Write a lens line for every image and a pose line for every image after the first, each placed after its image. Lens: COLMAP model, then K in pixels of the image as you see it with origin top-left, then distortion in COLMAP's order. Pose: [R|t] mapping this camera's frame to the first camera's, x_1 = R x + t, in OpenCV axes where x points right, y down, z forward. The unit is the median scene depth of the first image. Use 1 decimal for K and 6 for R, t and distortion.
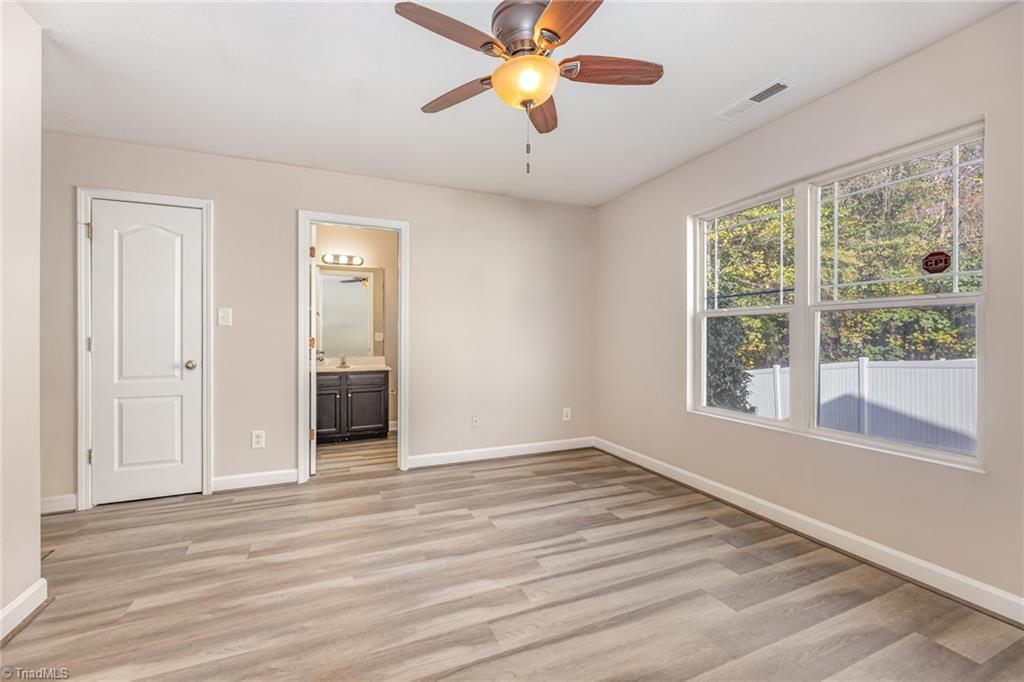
lens RADIAL K [[414.0, 0, 512.7], [0, 414.0, 340.0], [0, 0, 1]] dist [-0.007342, 0.000783]
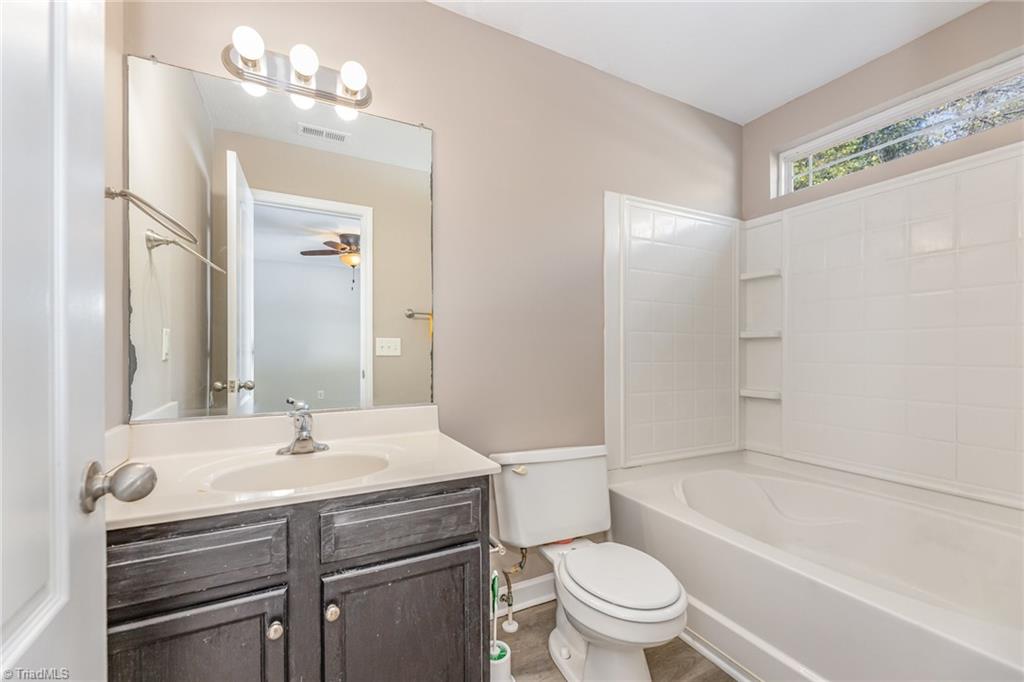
lens RADIAL K [[414.0, 0, 510.9], [0, 414.0, 345.8], [0, 0, 1]] dist [-0.007342, 0.000783]
pose [[0.993739, 0.004518, 0.111636, -0.403241], [-0.002272, 0.999793, -0.020233, -0.000088], [-0.111704, 0.019852, 0.993543, 0.954816]]
